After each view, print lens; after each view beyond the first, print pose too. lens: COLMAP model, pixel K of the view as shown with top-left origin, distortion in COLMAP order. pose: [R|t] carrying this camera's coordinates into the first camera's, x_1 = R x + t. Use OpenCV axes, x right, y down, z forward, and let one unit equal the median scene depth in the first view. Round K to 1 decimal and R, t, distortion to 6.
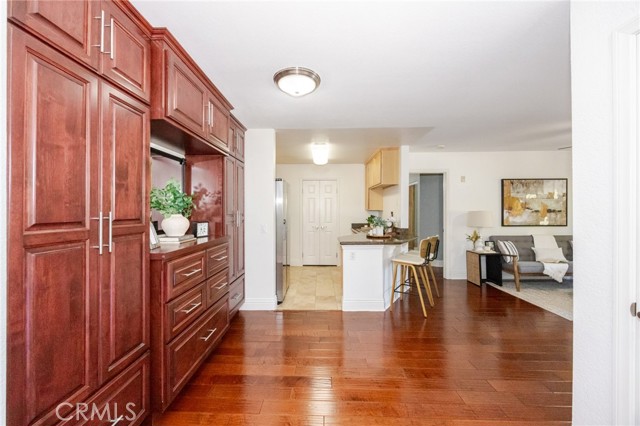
lens RADIAL K [[252.9, 0, 313.0], [0, 252.9, 209.9], [0, 0, 1]] dist [-0.000918, -0.000027]
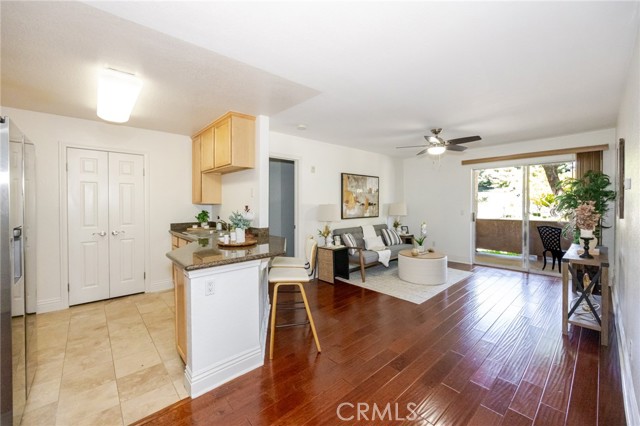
lens RADIAL K [[256.3, 0, 316.4], [0, 256.3, 207.0], [0, 0, 1]] dist [-0.001651, -0.000157]
pose [[0.728535, -0.009337, 0.684945, -0.037299], [-0.000506, 0.999899, 0.014169, 0.000971], [-0.685008, -0.010669, 0.728457, 0.328724]]
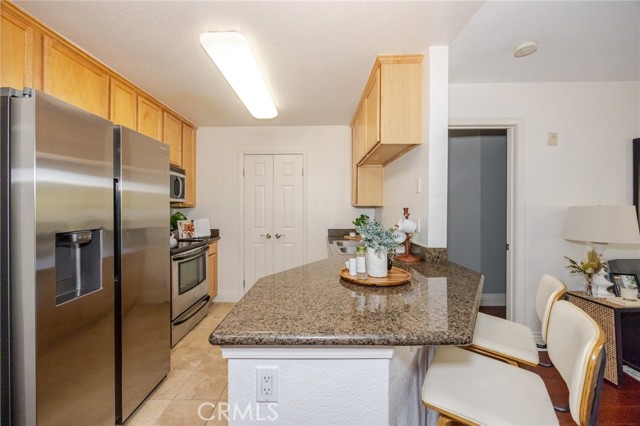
lens RADIAL K [[252.9, 0, 313.0], [0, 252.9, 209.9], [0, 0, 1]] dist [-0.000918, -0.000027]
pose [[0.999936, -0.000057, 0.011321, 0.146466], [-0.000030, 0.999970, 0.007719, 0.007236], [-0.011322, -0.007719, 0.999906, 0.557802]]
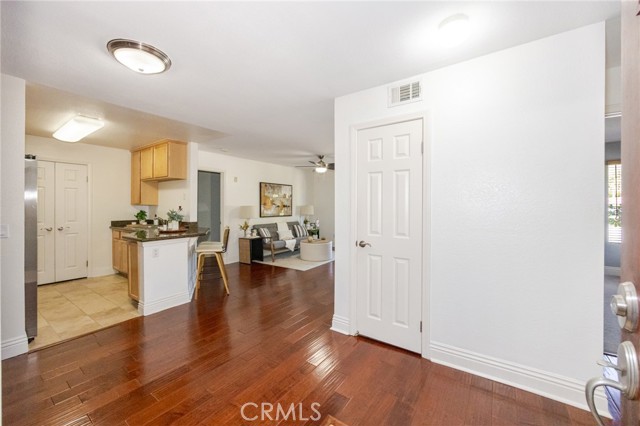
lens RADIAL K [[255.7, 0, 323.2], [0, 255.7, 207.5], [0, 0, 1]] dist [0.000099, 0.000003]
pose [[0.542167, -0.000539, 0.840270, -0.218725], [-0.001502, 0.999998, 0.001611, 0.009974], [-0.840269, -0.002136, 0.542165, -0.016479]]
